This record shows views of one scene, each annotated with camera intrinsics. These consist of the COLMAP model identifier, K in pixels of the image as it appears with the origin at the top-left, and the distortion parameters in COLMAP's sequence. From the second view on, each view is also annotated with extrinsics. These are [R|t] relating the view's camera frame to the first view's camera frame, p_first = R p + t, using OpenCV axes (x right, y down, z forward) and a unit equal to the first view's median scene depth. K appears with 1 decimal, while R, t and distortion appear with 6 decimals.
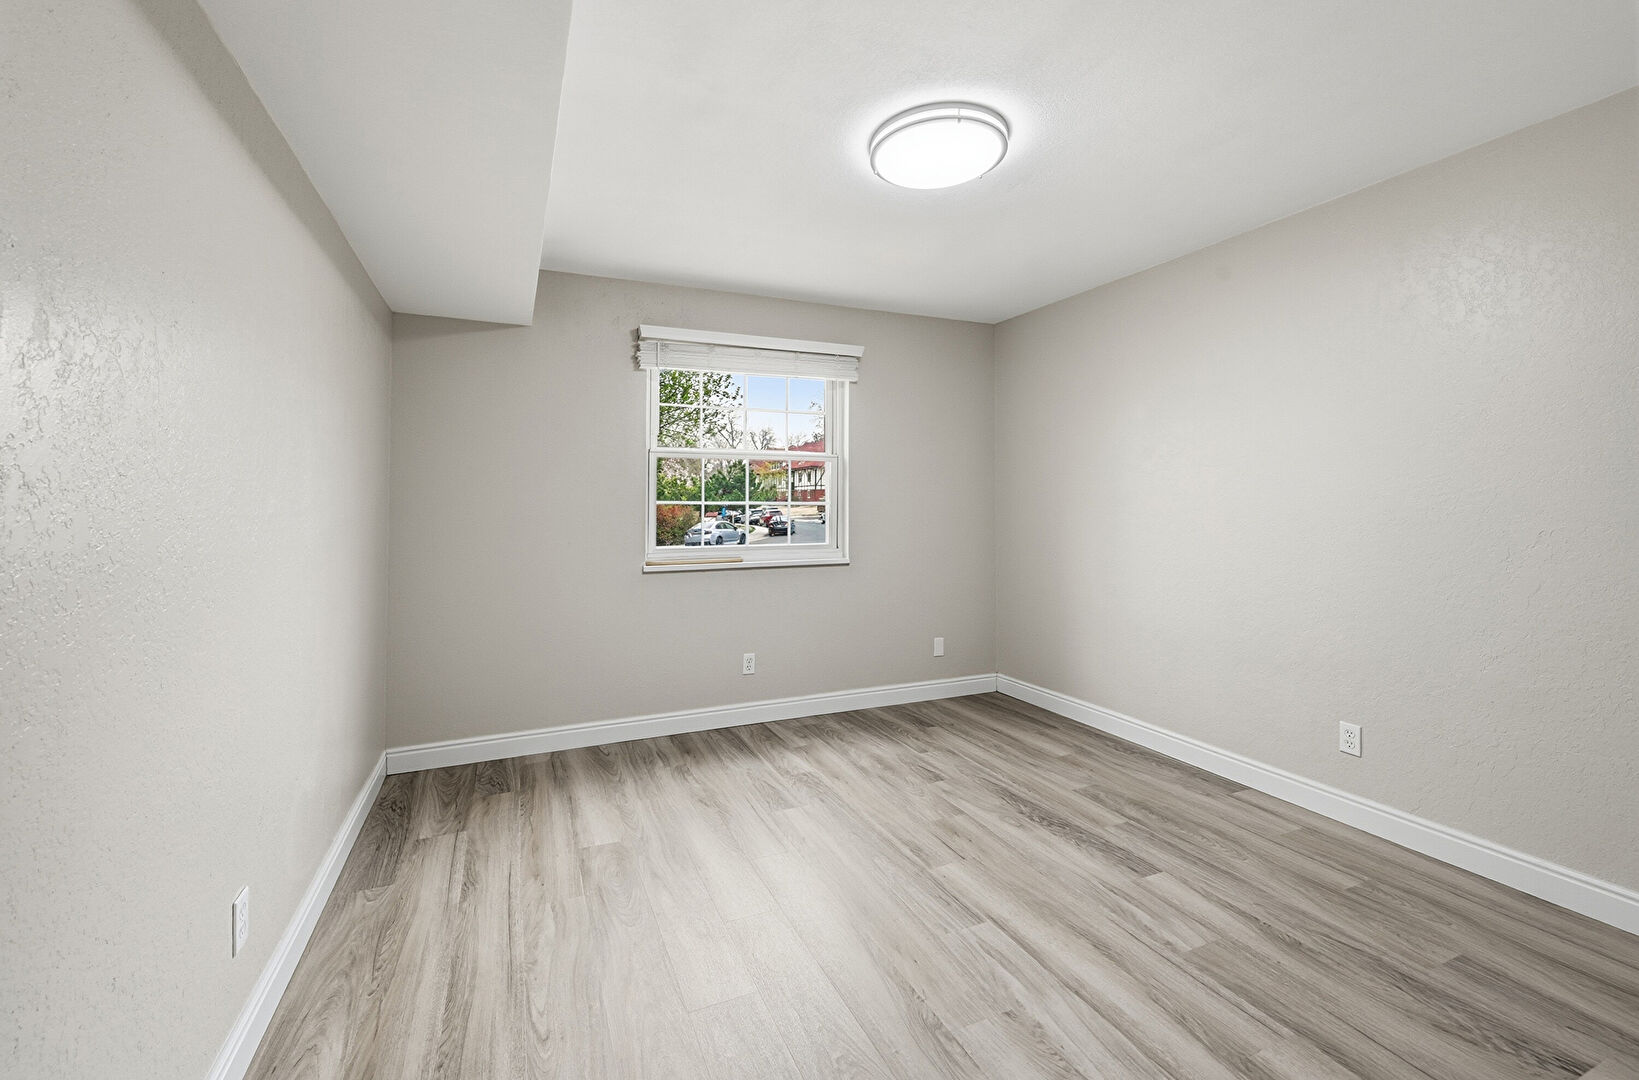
lens RADIAL K [[672.6, 0, 823.4], [0, 672.6, 522.0], [0, 0, 1]] dist [-0.001856, -0.000036]
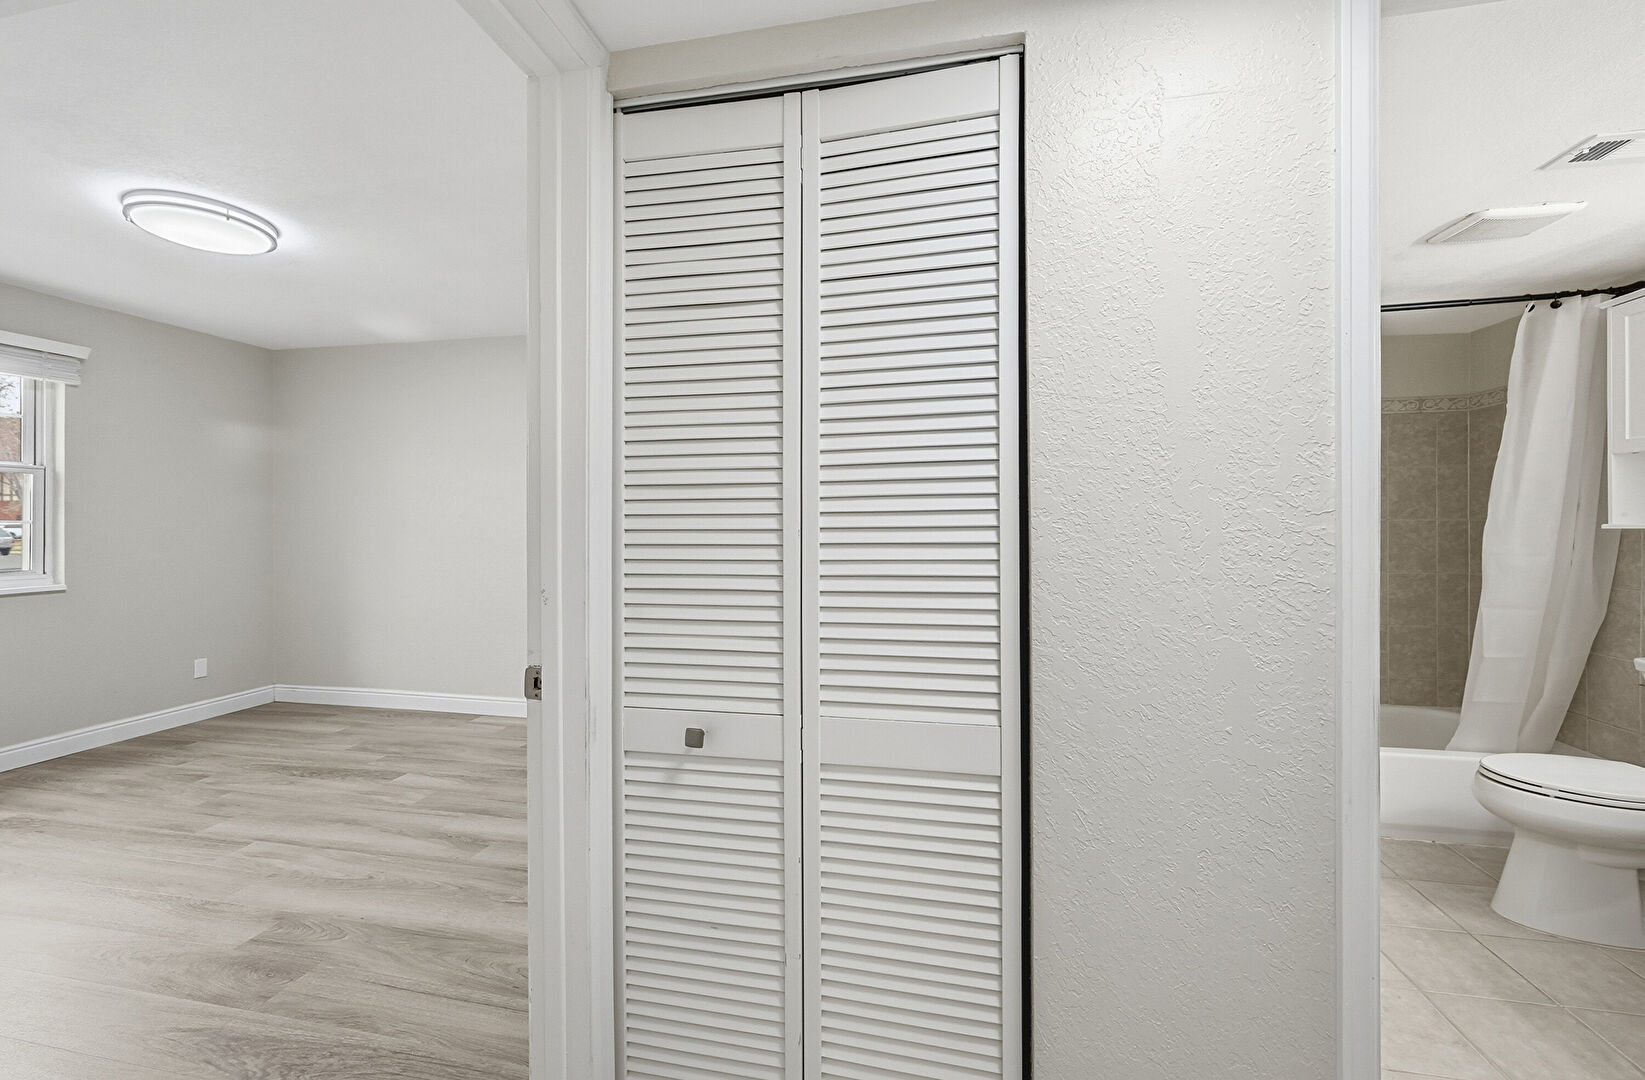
lens RADIAL K [[675.1, 0, 826.4], [0, 675.1, 521.9], [0, 0, 1]] dist [-0.001856, -0.000036]
pose [[0.602990, 0.007242, 0.797716, -0.108576], [0.017362, 0.999603, -0.022199, 0.014867], [-0.797560, 0.027235, 0.602625, -0.557140]]
